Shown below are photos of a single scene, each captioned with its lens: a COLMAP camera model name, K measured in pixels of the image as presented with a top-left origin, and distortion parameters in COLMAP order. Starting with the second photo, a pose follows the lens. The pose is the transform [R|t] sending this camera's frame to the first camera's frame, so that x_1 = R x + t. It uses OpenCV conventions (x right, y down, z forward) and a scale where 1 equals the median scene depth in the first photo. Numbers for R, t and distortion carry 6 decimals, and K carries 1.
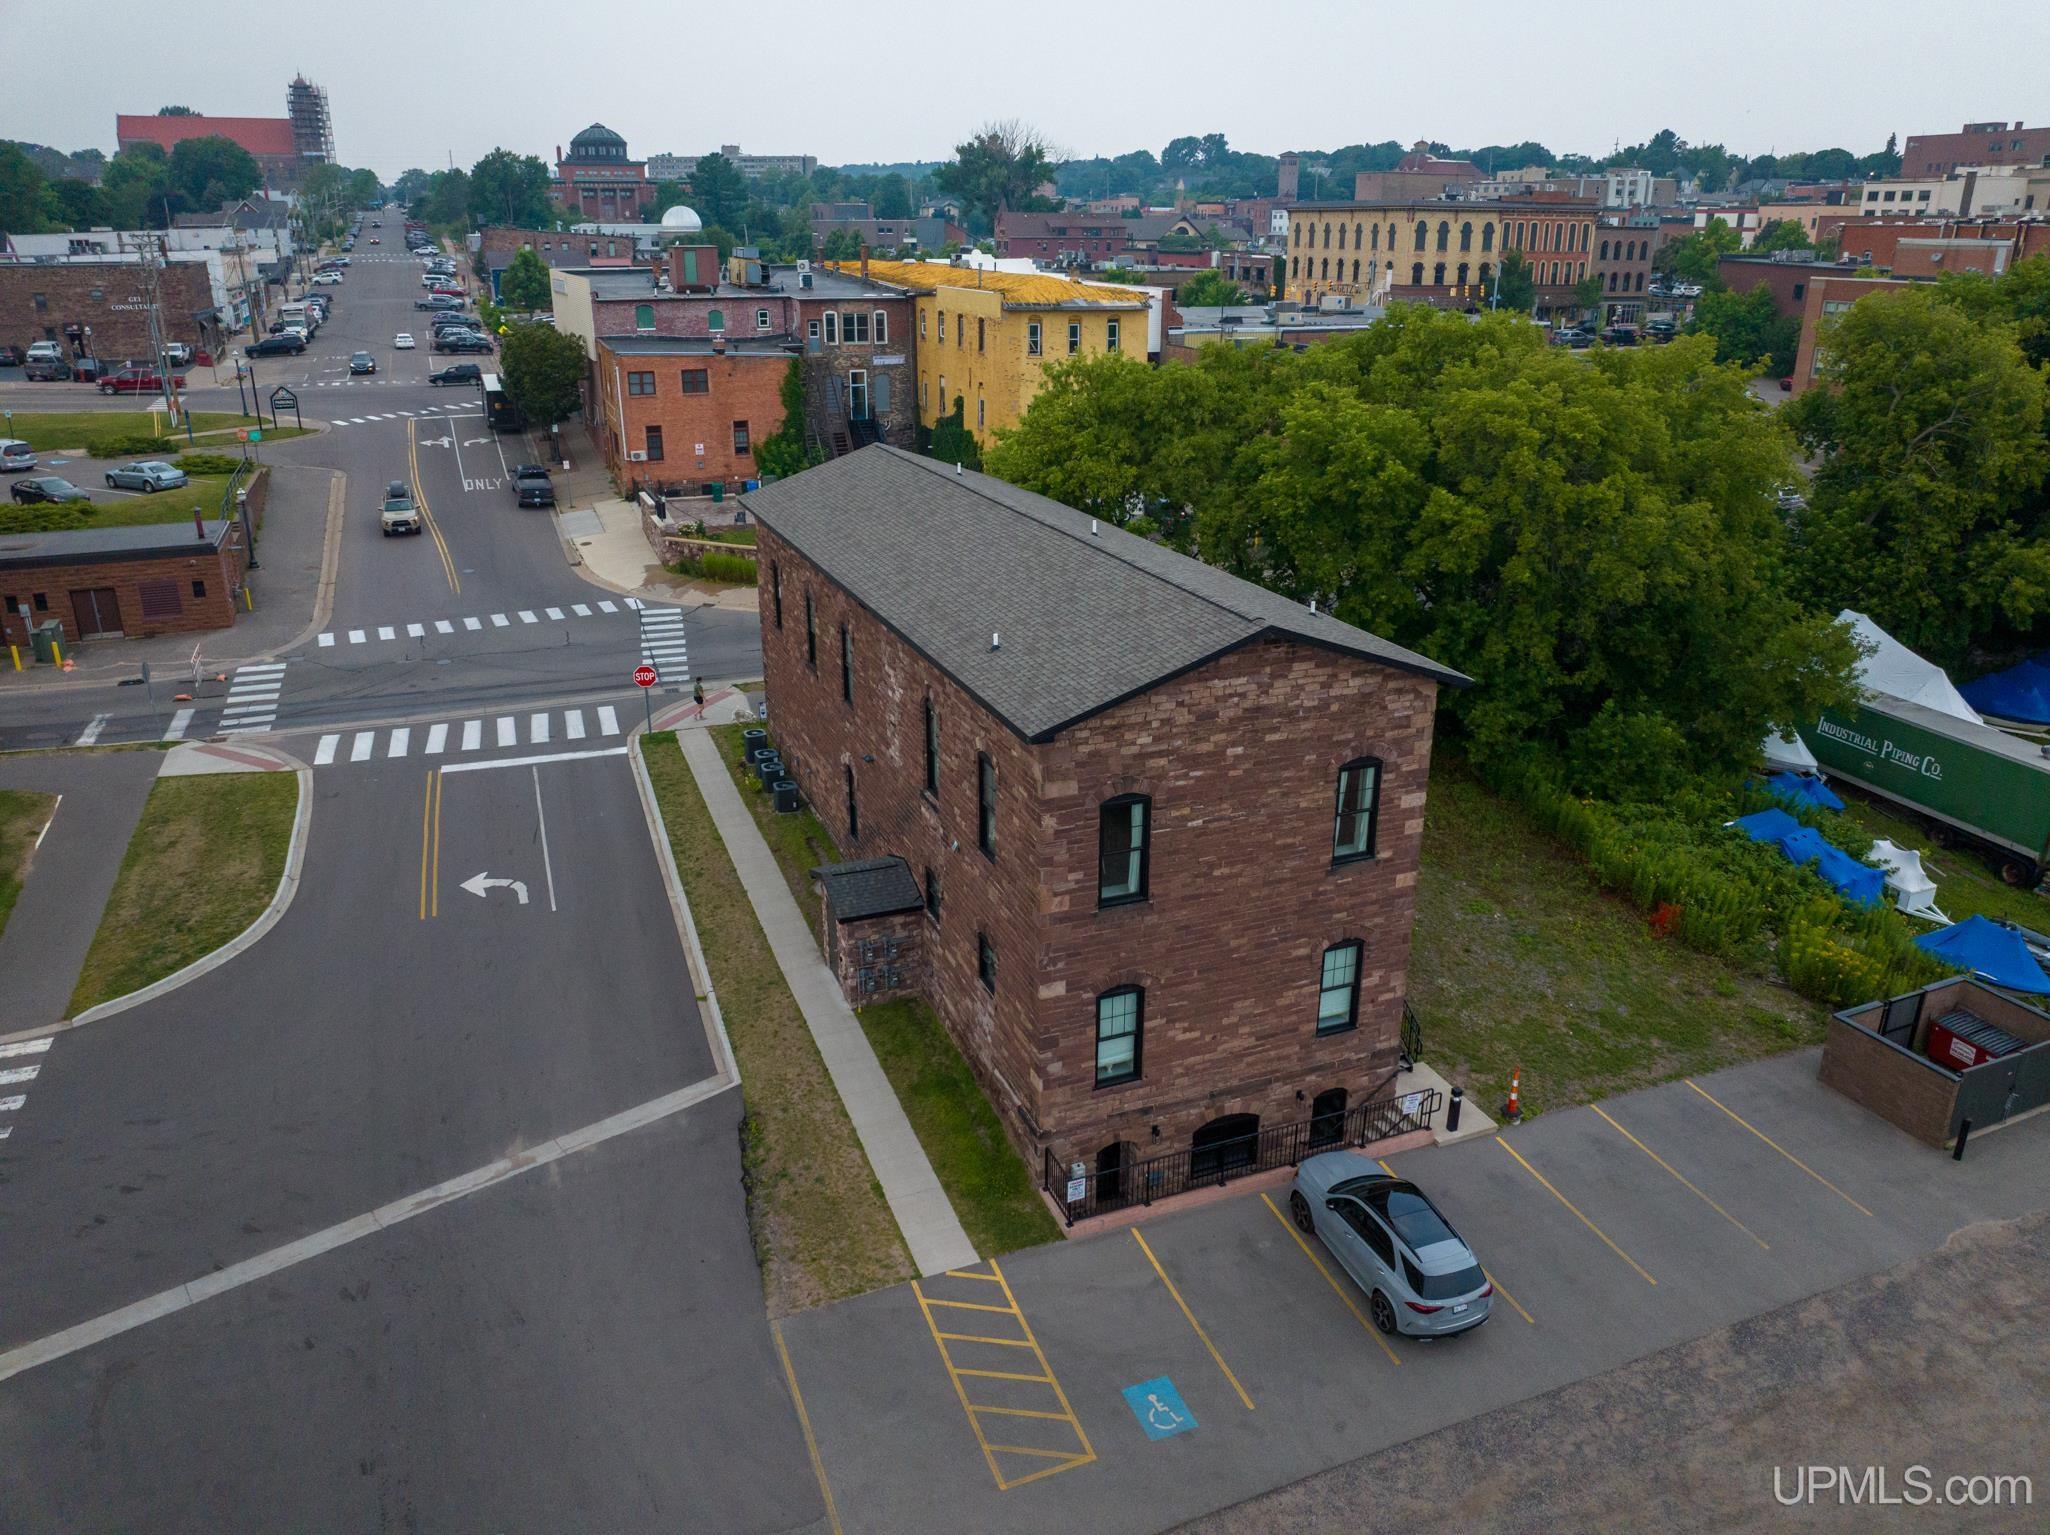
lens RADIAL K [[1528.8, 0, 1025.0], [0, 1528.8, 767.5], [0, 0, 1]] dist [-0.032328, -0.006169]
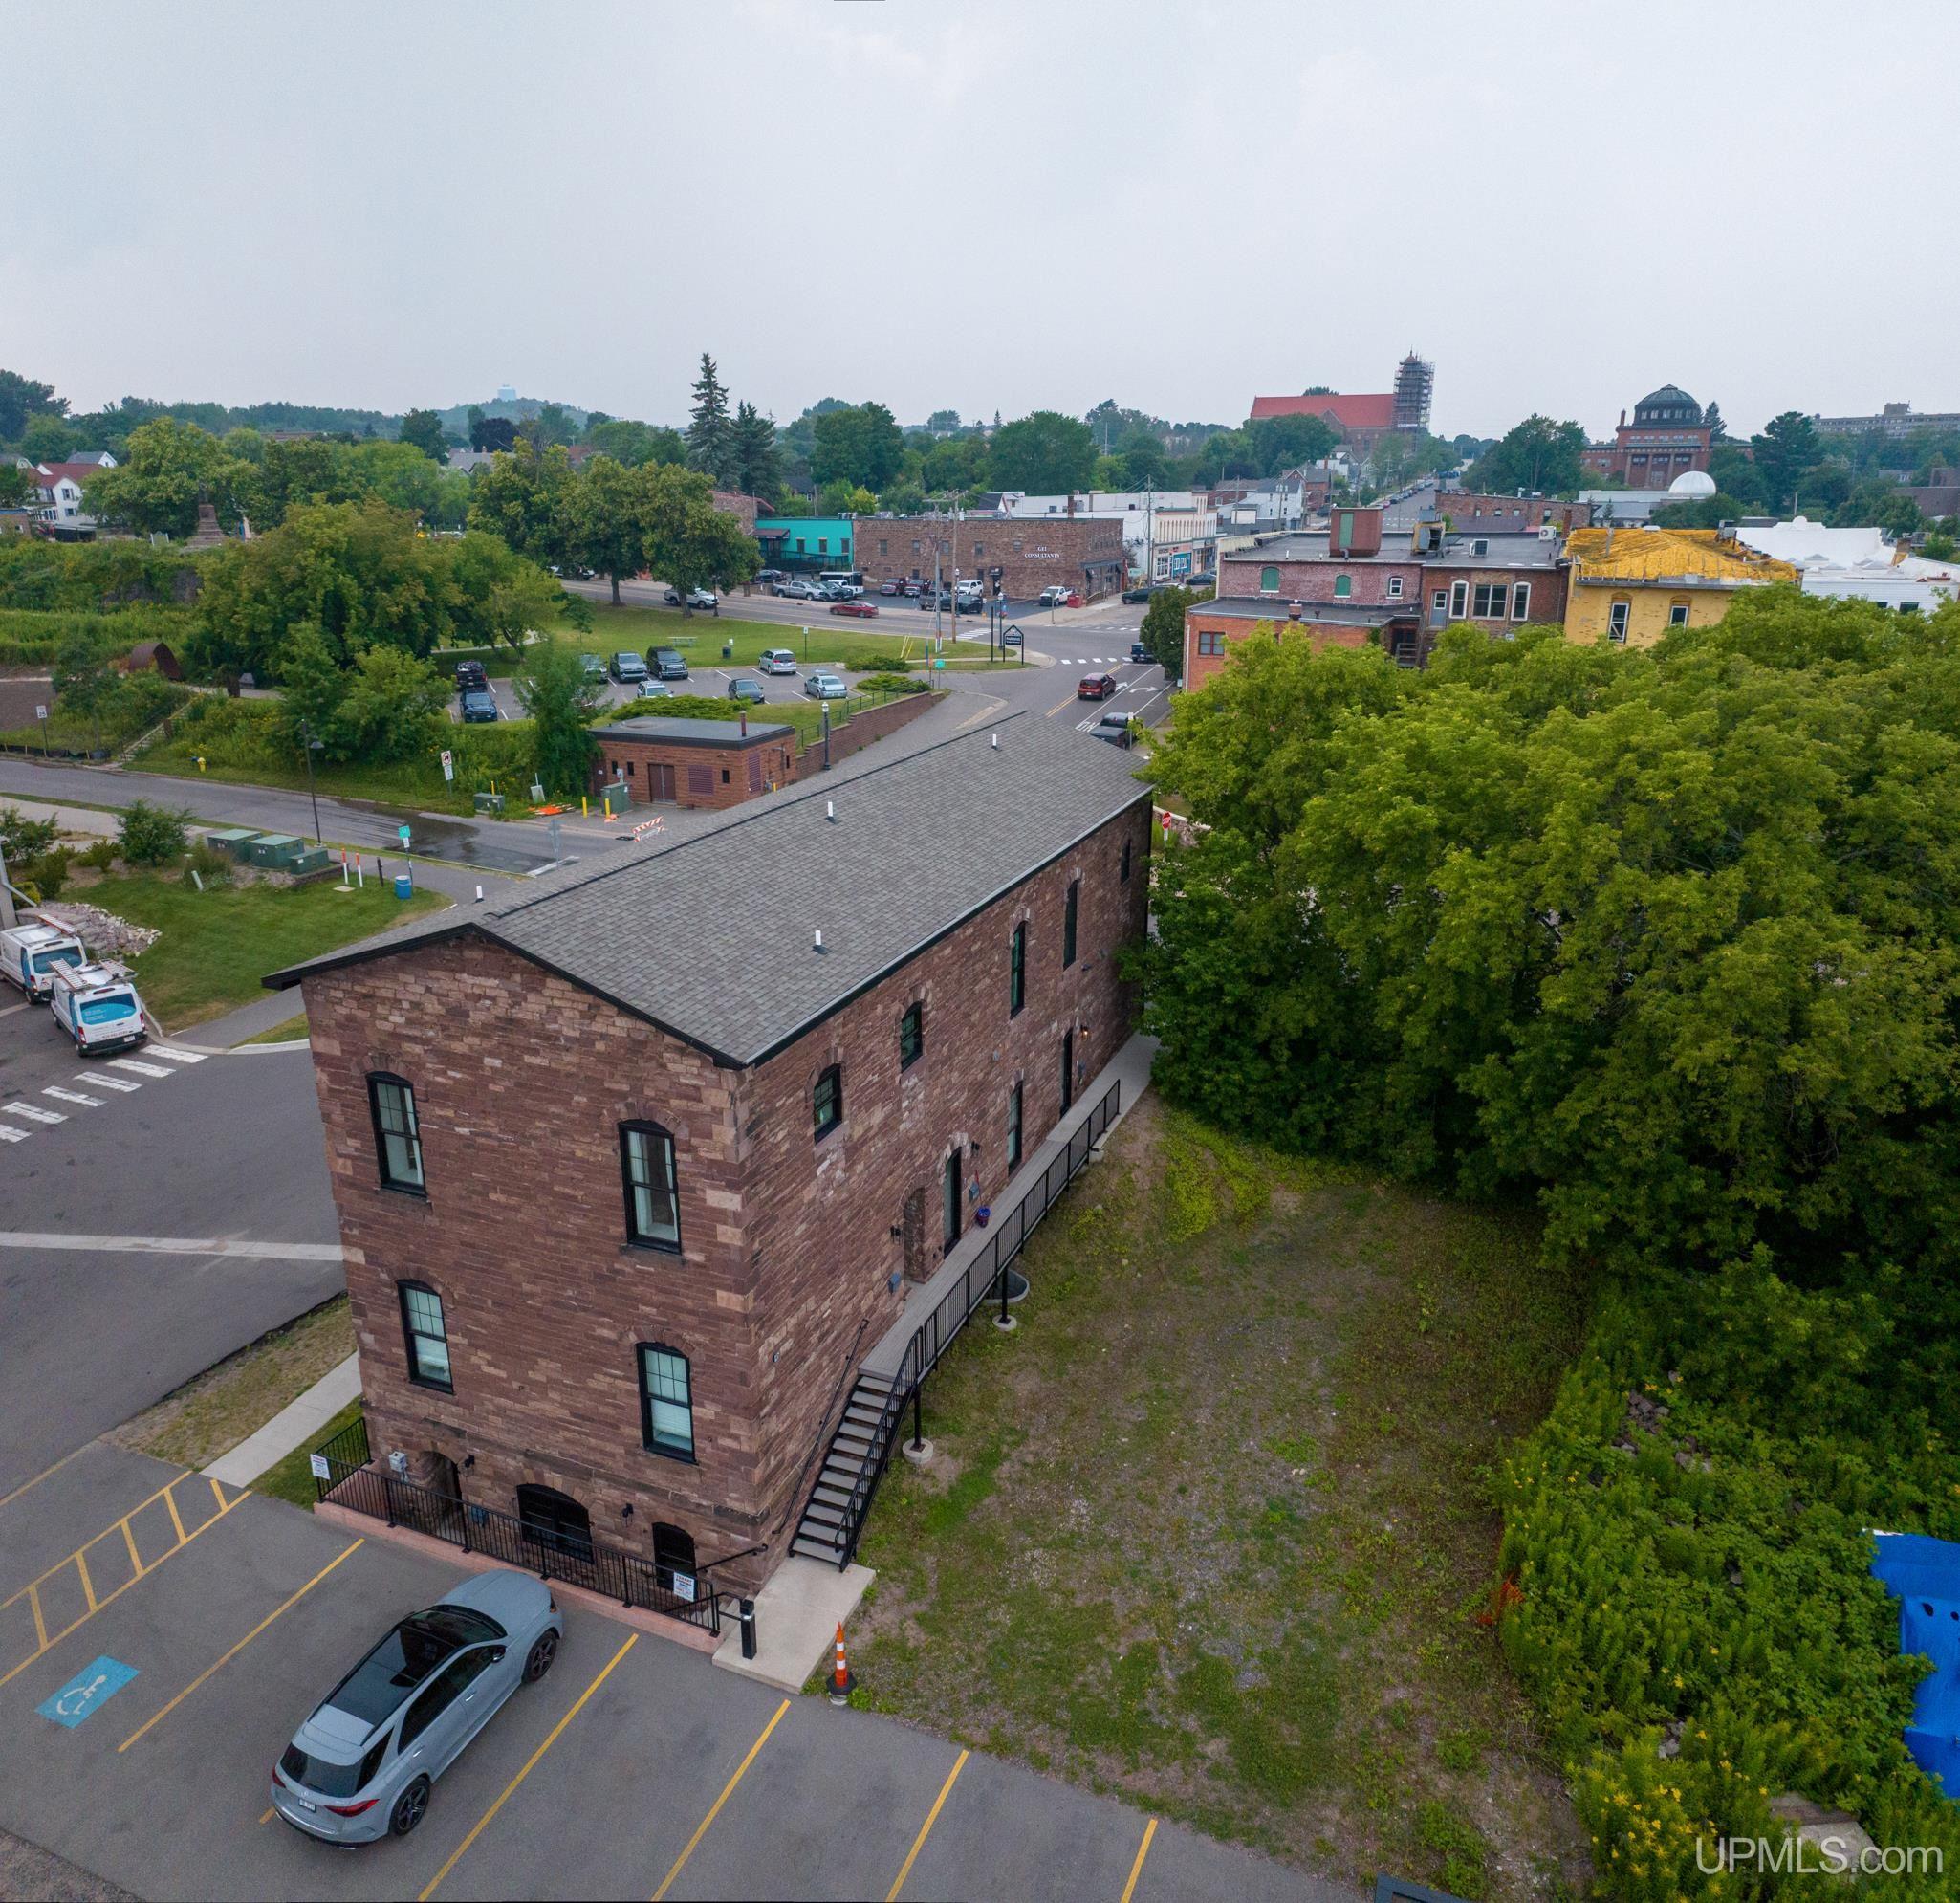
lens RADIAL K [[1485.6, 0, 980.0], [0, 1485.6, 951.5], [0, 0, 1]] dist [0.008073, -0.011593]
pose [[0.686877, 0.208829, -0.696125, 0.839287], [-0.241891, 0.968910, 0.051984, -0.169717], [0.685338, 0.132680, 0.716036, 0.542838]]
